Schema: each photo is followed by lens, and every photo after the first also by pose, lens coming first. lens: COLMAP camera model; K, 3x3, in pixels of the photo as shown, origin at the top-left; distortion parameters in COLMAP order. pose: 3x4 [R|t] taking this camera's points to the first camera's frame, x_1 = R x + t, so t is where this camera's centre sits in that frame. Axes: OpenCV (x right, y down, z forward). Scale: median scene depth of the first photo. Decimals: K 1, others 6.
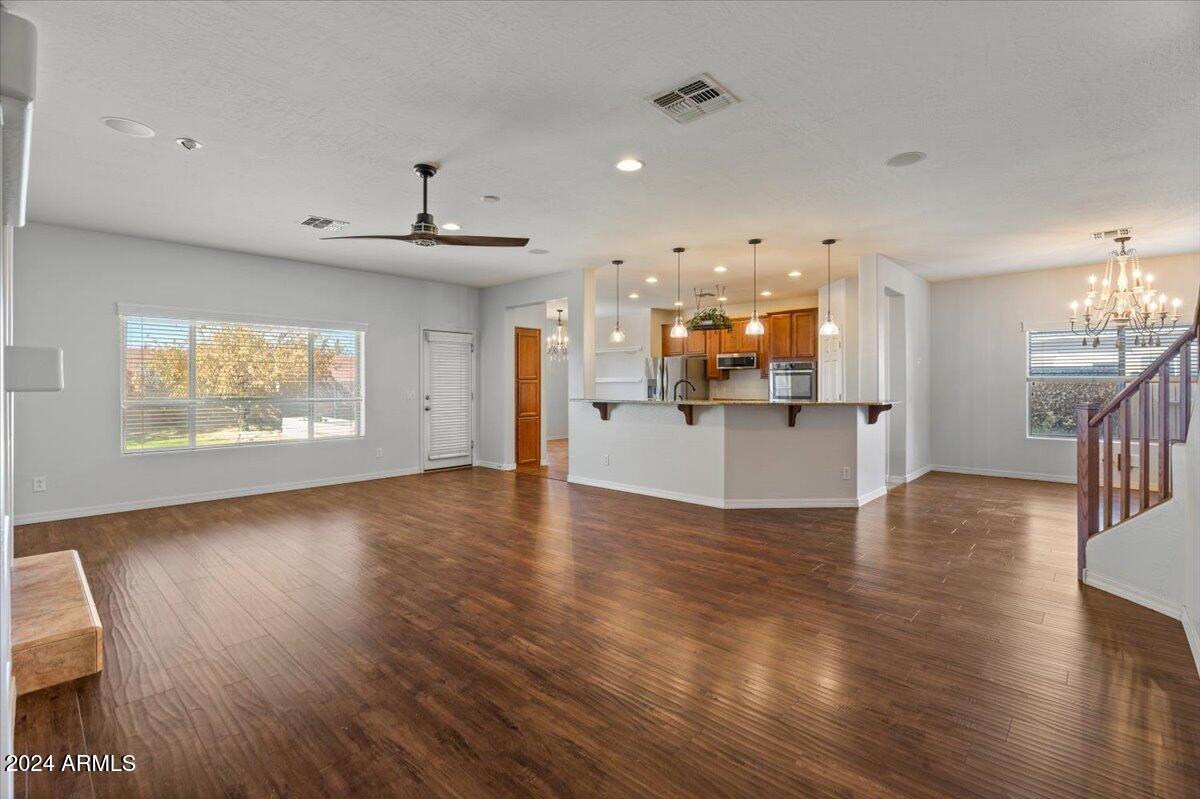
lens RADIAL K [[543.3, 0, 594.8], [0, 543.3, 388.6], [0, 0, 1]] dist [-0.004962, 0.001974]
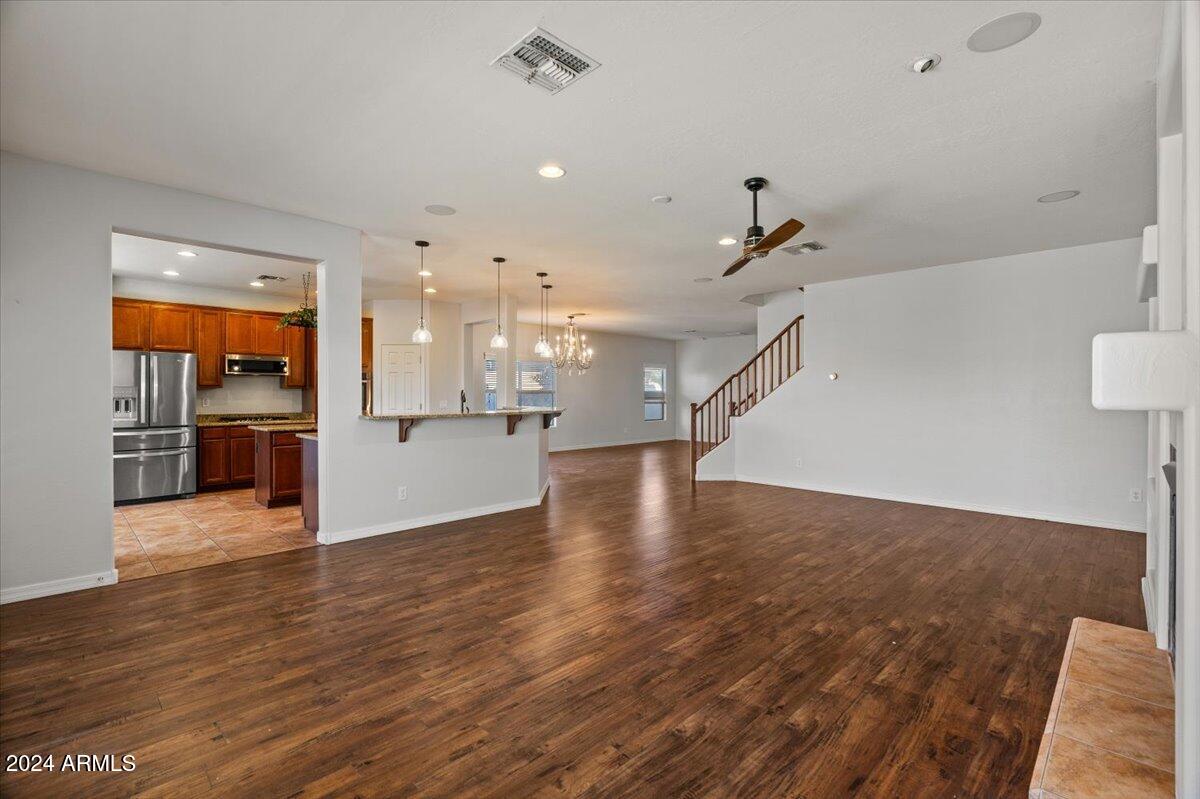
lens RADIAL K [[543.3, 0, 598.7], [0, 543.3, 398.2], [0, 0, 1]] dist [-0.004962, 0.001974]
pose [[0.023174, -0.008305, 0.999697, -1.168082], [0.008462, 0.999931, 0.008111, -0.012362], [-0.999696, 0.008272, 0.023243, 1.115179]]
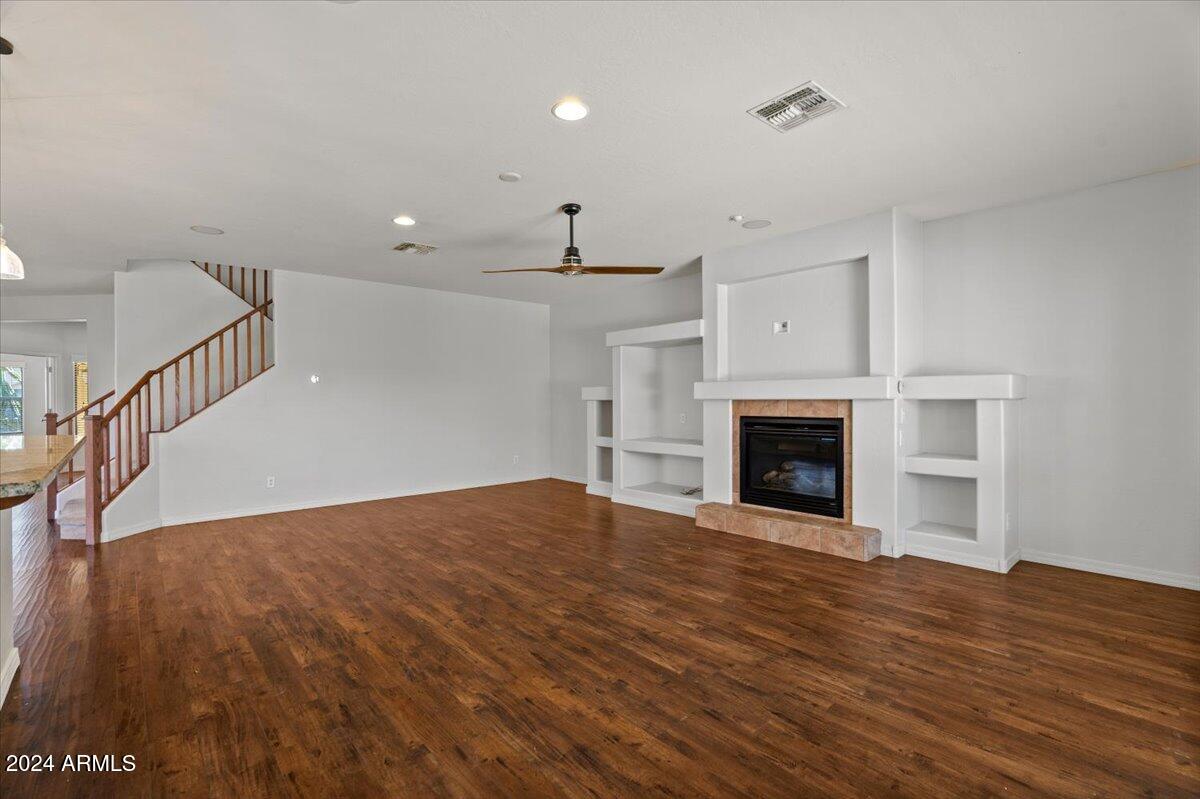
lens RADIAL K [[543.3, 0, 599.4], [0, 543.3, 402.5], [0, 0, 1]] dist [-0.004962, 0.001974]
pose [[-0.996592, 0.005356, 0.082311, -0.404676], [0.006799, 0.999828, 0.017260, -0.015666], [-0.082204, 0.017761, -0.996457, 1.868793]]
